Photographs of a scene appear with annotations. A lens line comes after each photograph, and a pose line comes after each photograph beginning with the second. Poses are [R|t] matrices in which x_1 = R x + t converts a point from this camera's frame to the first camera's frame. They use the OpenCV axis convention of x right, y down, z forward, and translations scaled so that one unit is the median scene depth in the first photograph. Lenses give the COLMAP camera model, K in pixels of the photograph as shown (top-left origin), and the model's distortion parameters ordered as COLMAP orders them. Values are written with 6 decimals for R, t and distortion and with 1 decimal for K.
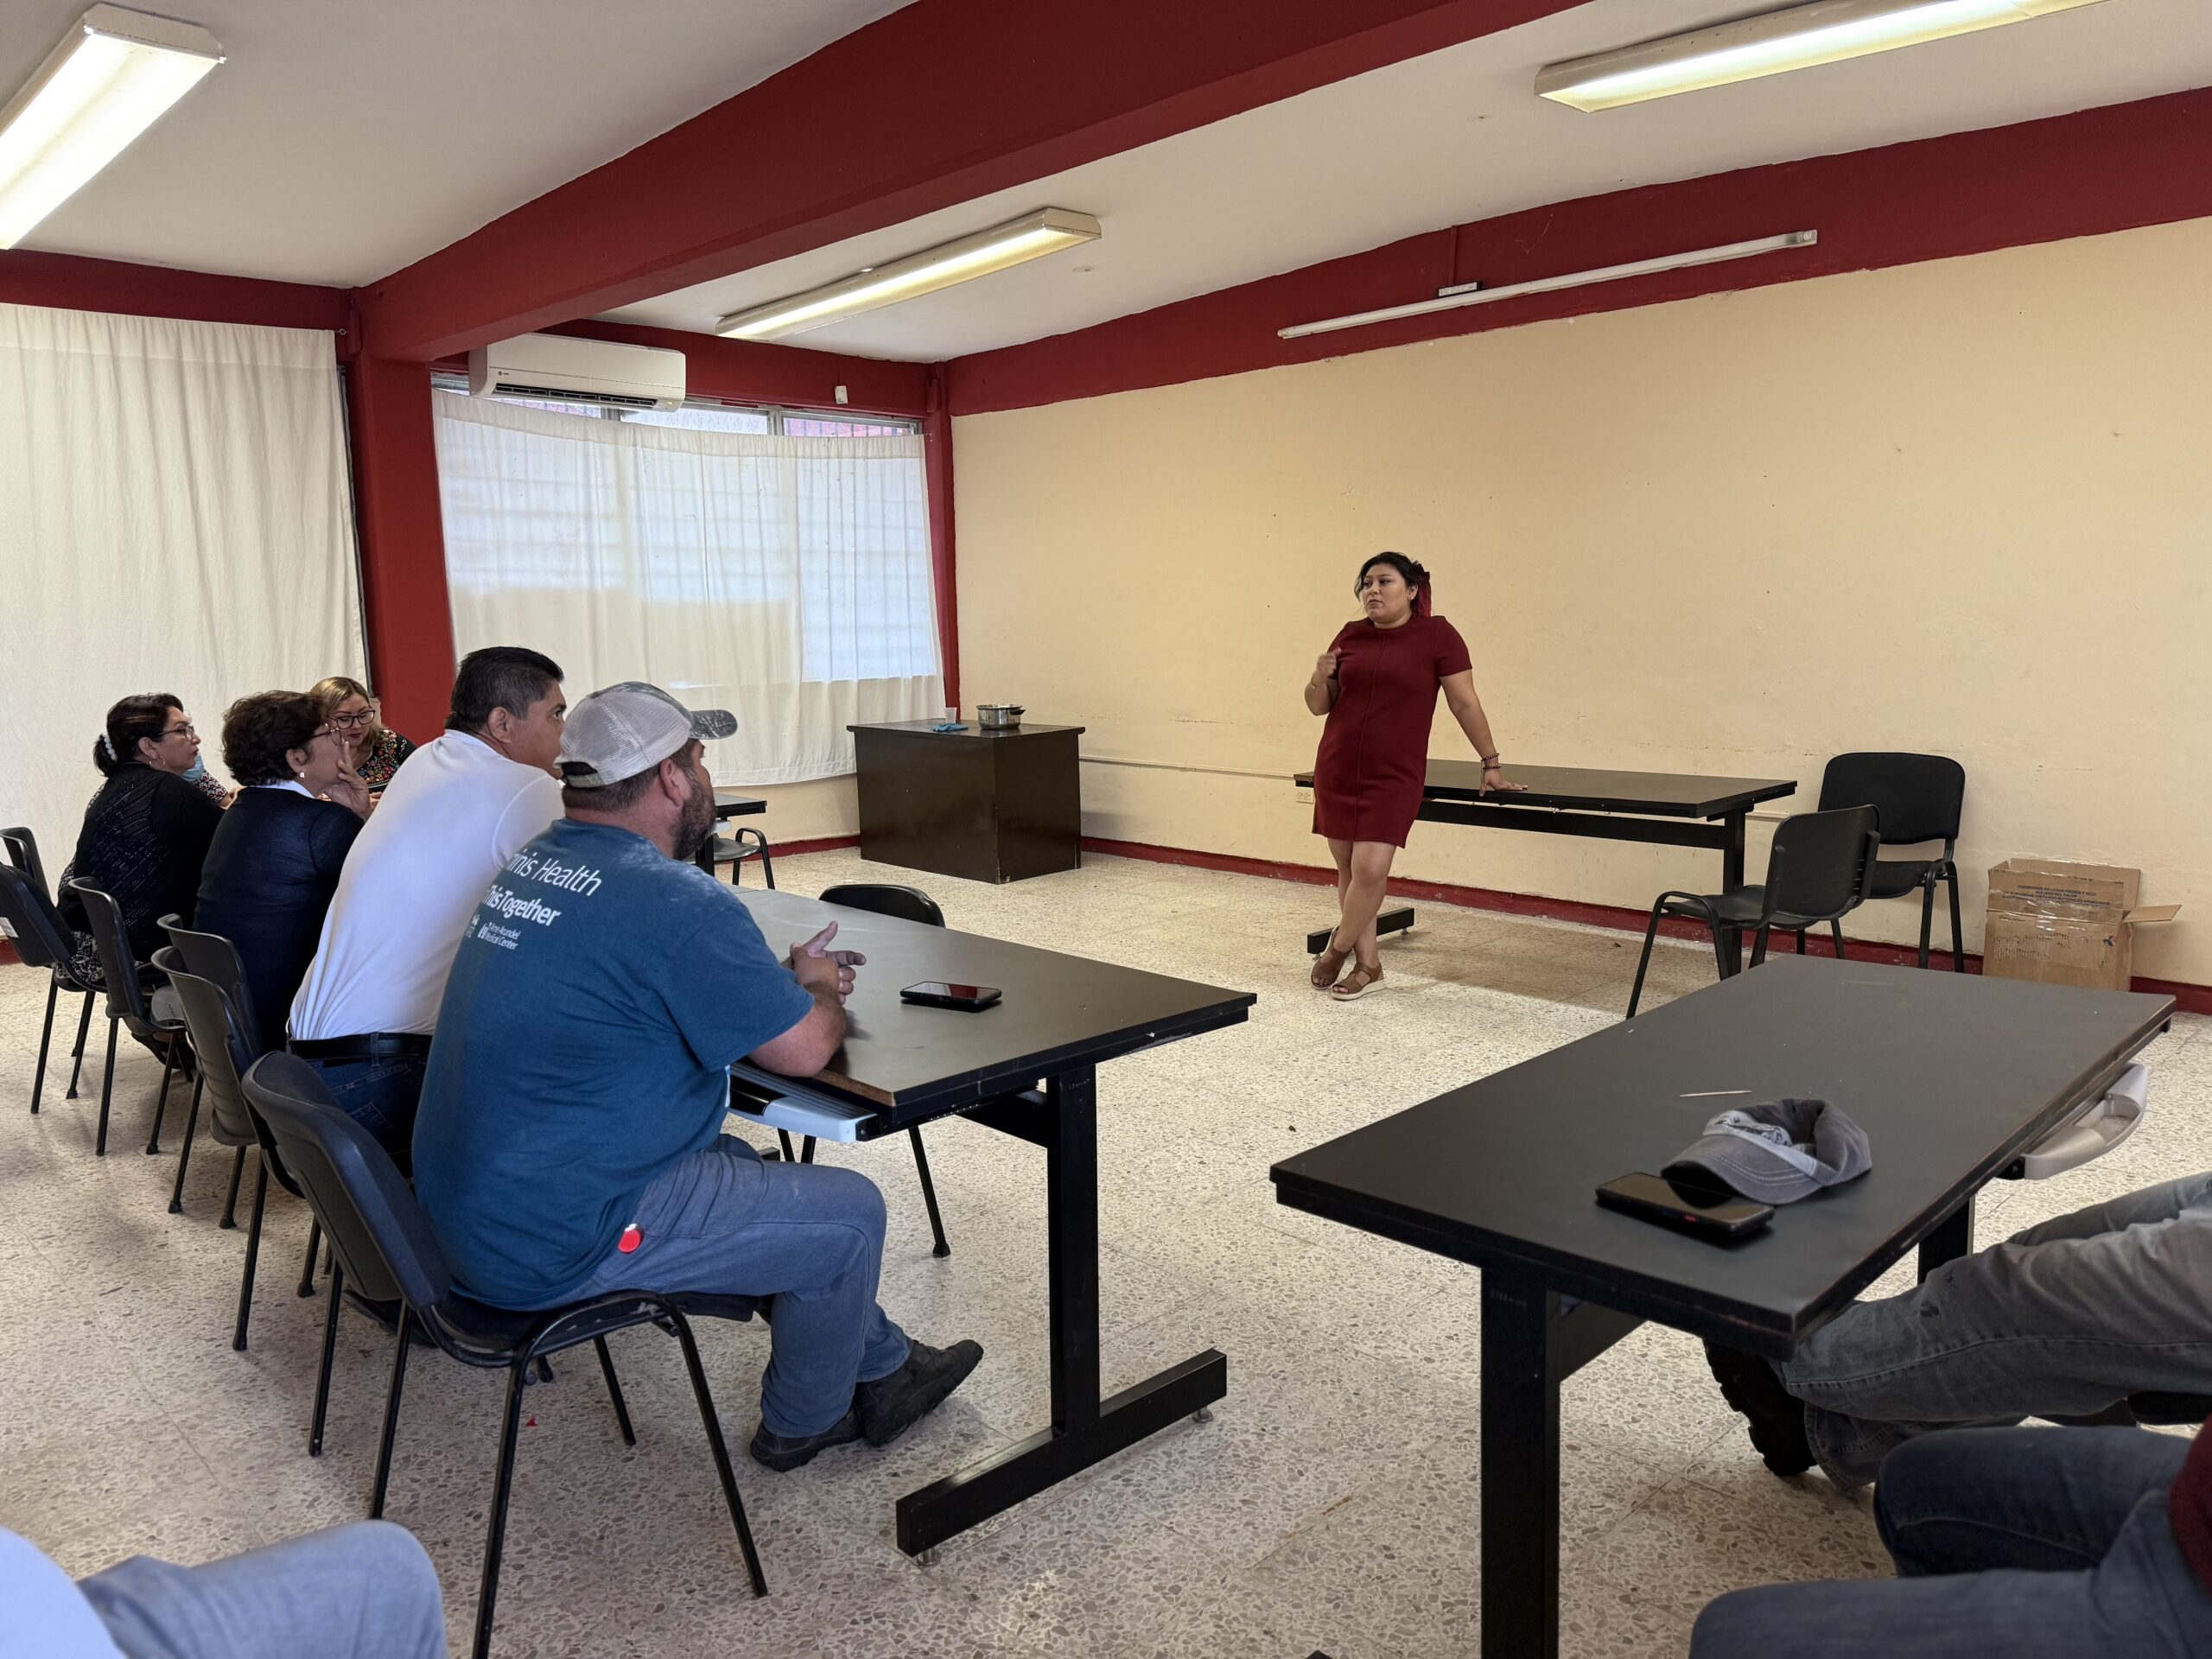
lens RADIAL K [[1543.0, 0, 1106.0], [0, 1543.0, 829.5], [0, 0, 1]] dist [0.021949, -0.002316]
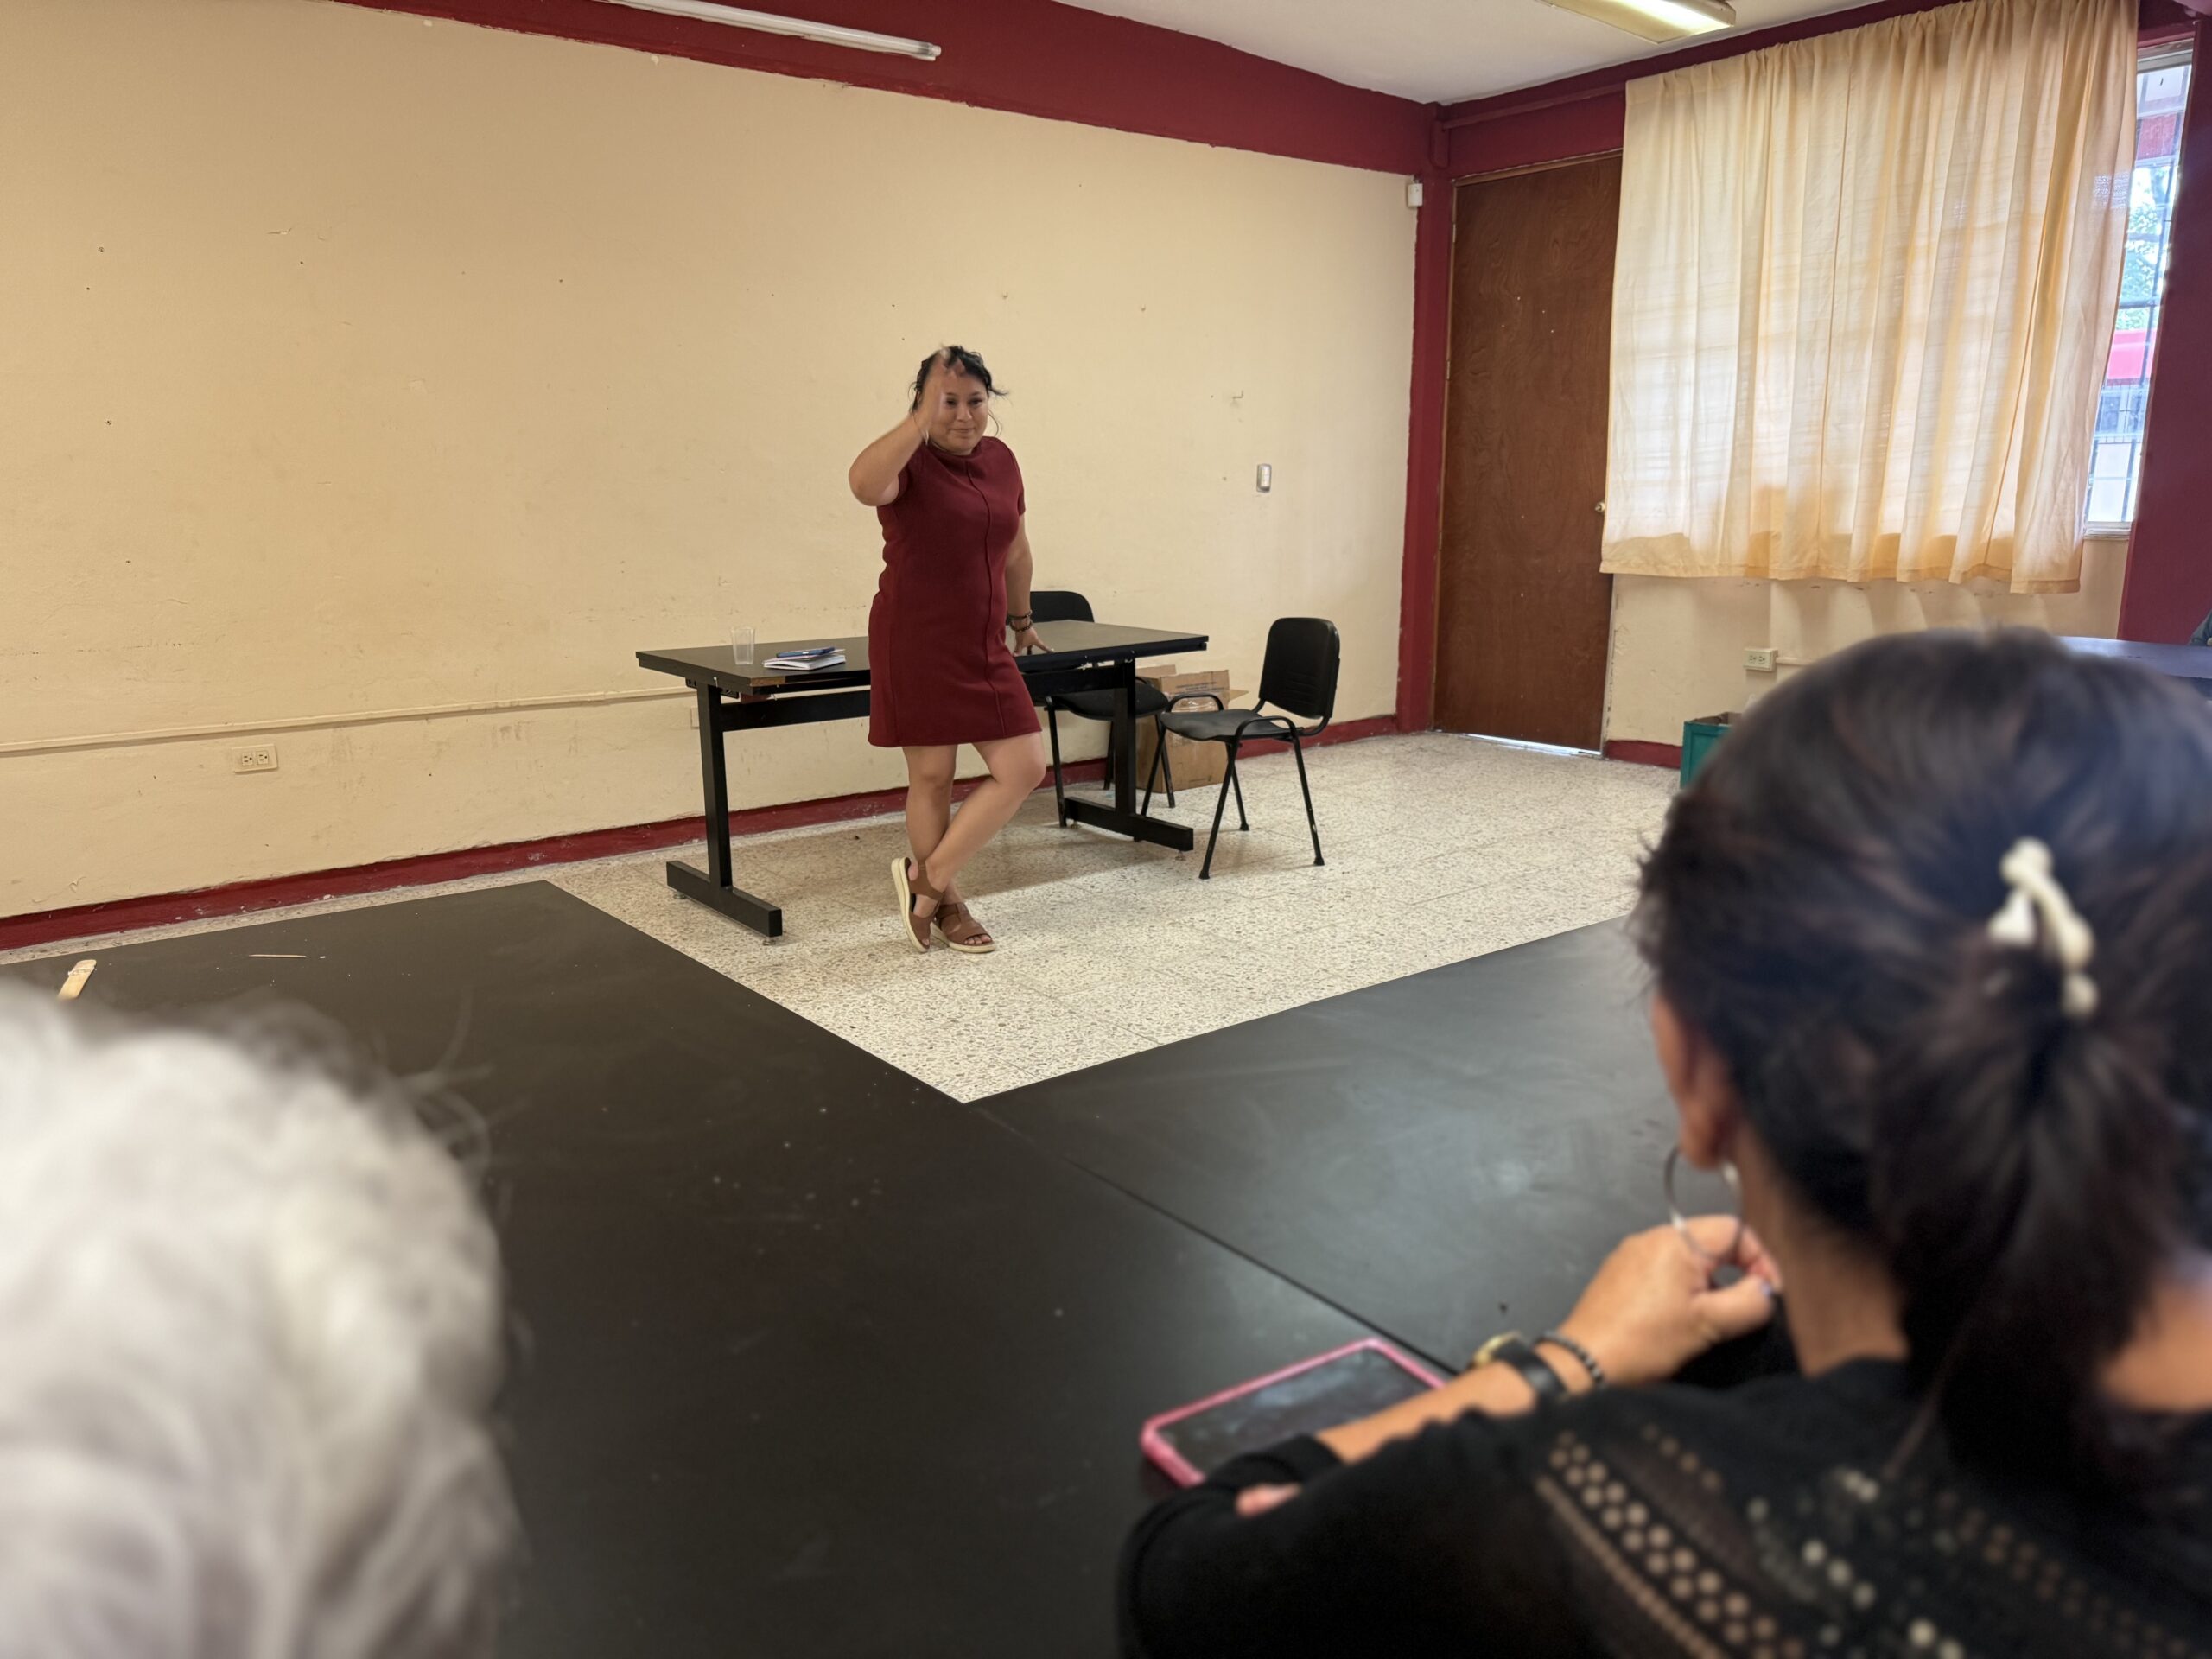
lens RADIAL K [[1543.0, 0, 1106.0], [0, 1543.0, 829.5], [0, 0, 1]] dist [0.021949, -0.002316]
pose [[0.122029, -0.201251, 0.971909, -0.559916], [0.151146, 0.971574, 0.182204, -0.075501], [-0.980950, 0.124666, 0.148979, 0.816845]]
